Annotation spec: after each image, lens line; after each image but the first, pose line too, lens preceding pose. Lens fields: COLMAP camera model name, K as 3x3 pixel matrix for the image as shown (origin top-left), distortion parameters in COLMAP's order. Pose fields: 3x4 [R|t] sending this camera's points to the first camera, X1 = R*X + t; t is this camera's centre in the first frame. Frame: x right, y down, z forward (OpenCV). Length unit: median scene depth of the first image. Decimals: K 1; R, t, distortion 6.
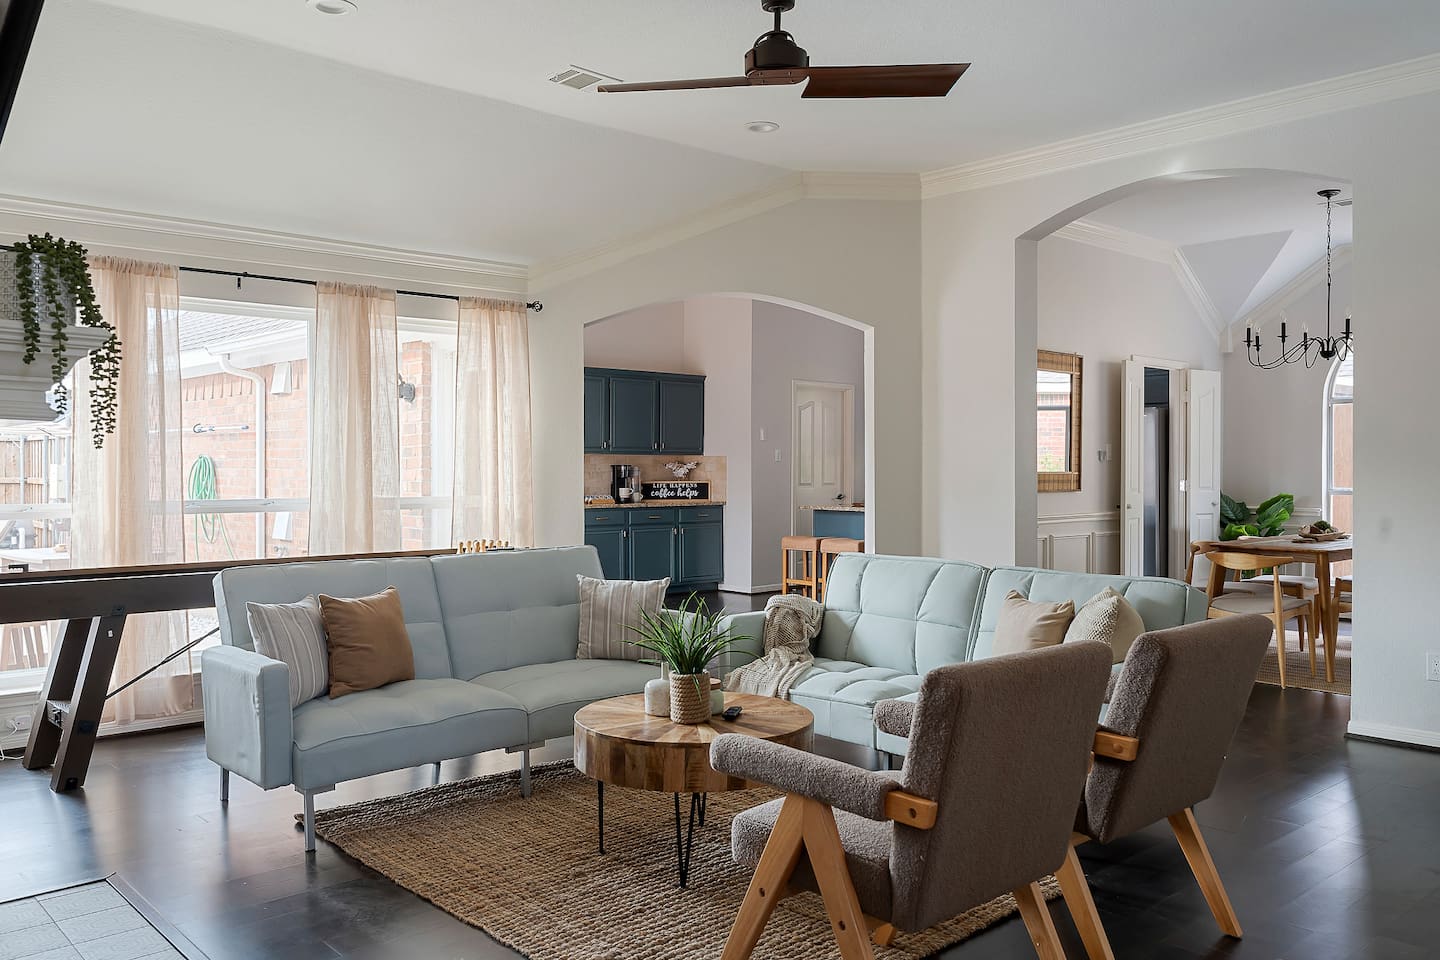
lens RADIAL K [[1035.0, 0, 723.9], [0, 1035.0, 472.5], [0, 0, 1]] dist [0.007479, -0.003402]
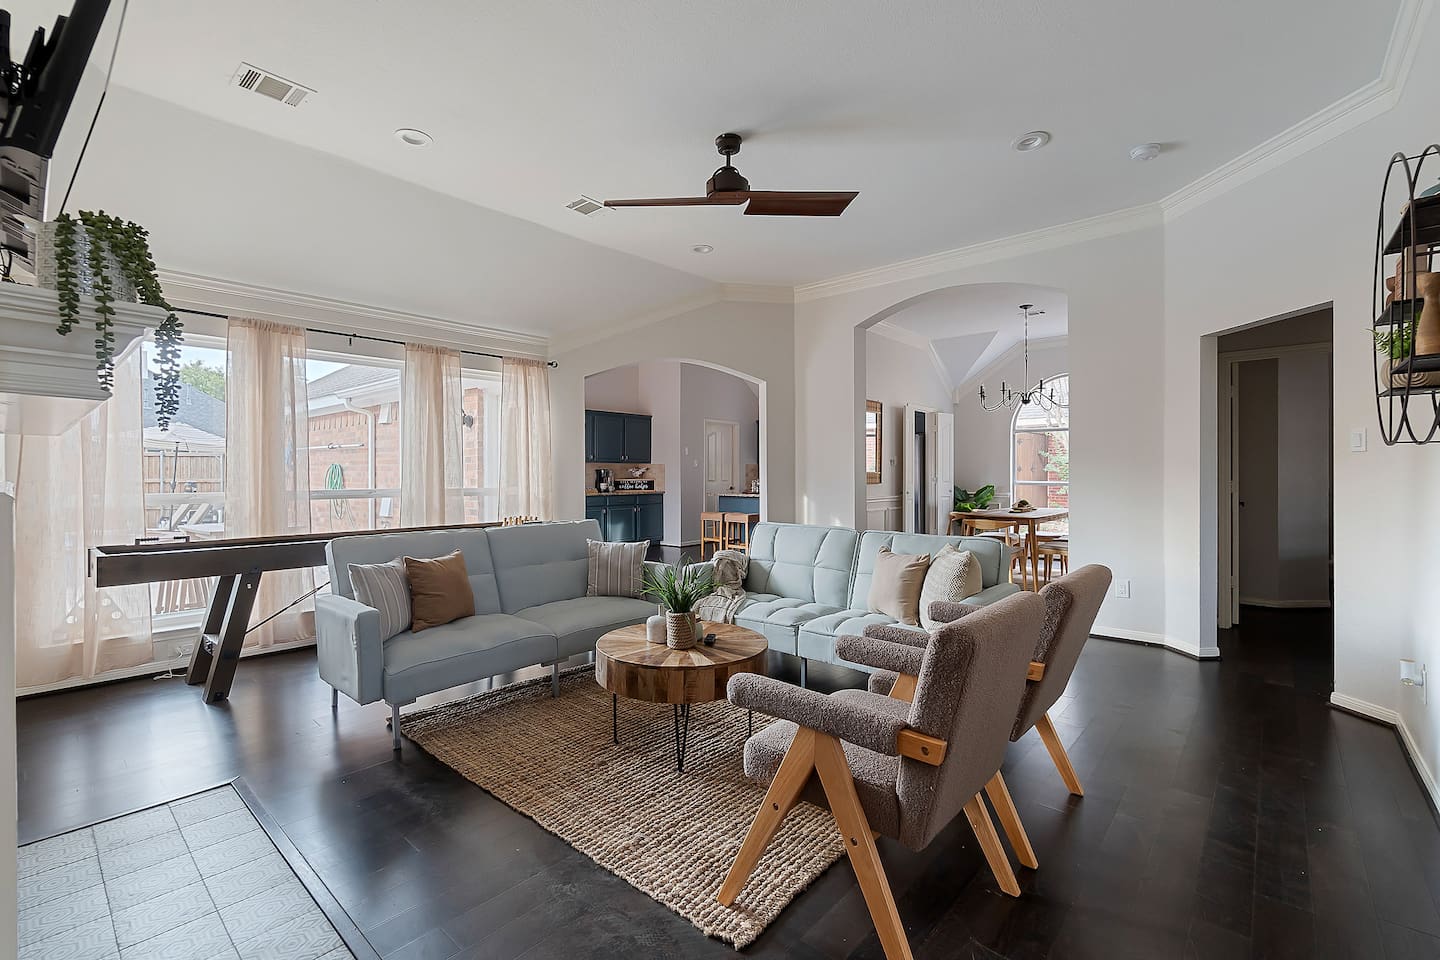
lens RADIAL K [[620.3, 0, 713.2], [0, 620.3, 472.9], [0, 0, 1]] dist [-0.002684, 0.000503]
pose [[0.996729, -0.002852, 0.080767, -0.037768], [0.002972, 0.999995, -0.001356, 0.006753], [-0.080763, 0.001591, 0.996732, 0.115635]]
